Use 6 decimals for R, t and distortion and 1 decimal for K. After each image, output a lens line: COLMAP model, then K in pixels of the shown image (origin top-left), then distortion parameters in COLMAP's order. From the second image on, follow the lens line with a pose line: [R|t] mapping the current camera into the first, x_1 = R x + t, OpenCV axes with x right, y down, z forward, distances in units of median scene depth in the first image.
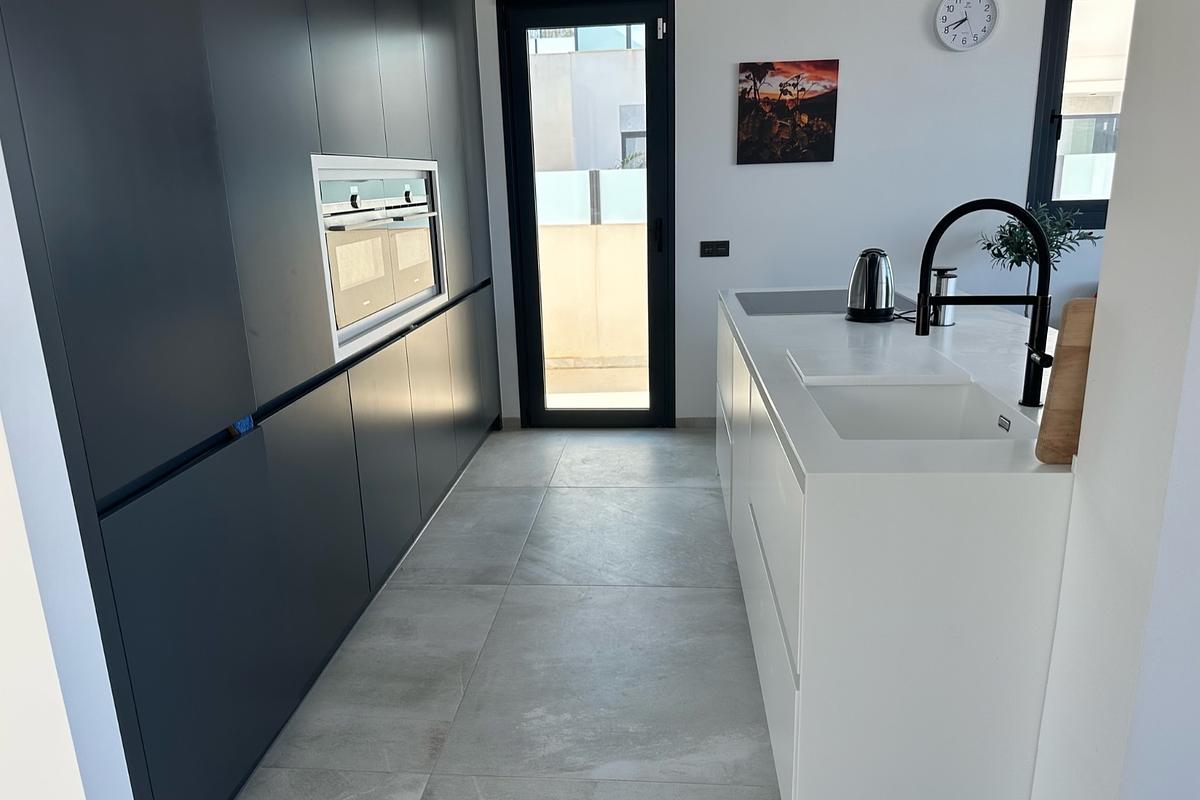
lens RADIAL K [[837.3, 0, 600.0], [0, 837.3, 406.3], [0, 0, 1]] dist [0.092900, -0.184917]
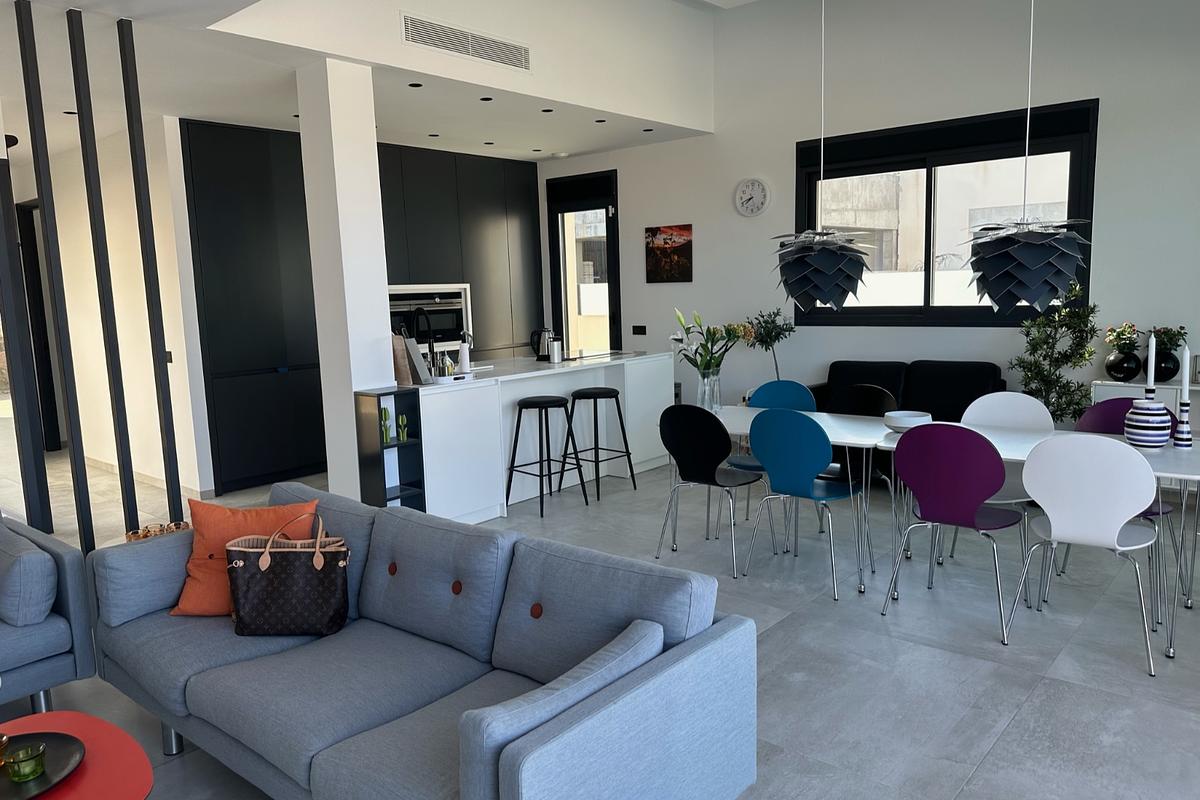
lens RADIAL K [[837.3, 0, 600.0], [0, 837.3, 406.3], [0, 0, 1]] dist [0.092900, -0.184917]
pose [[0.803941, 0.090276, -0.587817, 1.155139], [-0.148727, 0.987523, -0.051747, 0.070283], [0.575811, 0.129026, 0.807337, -0.431100]]
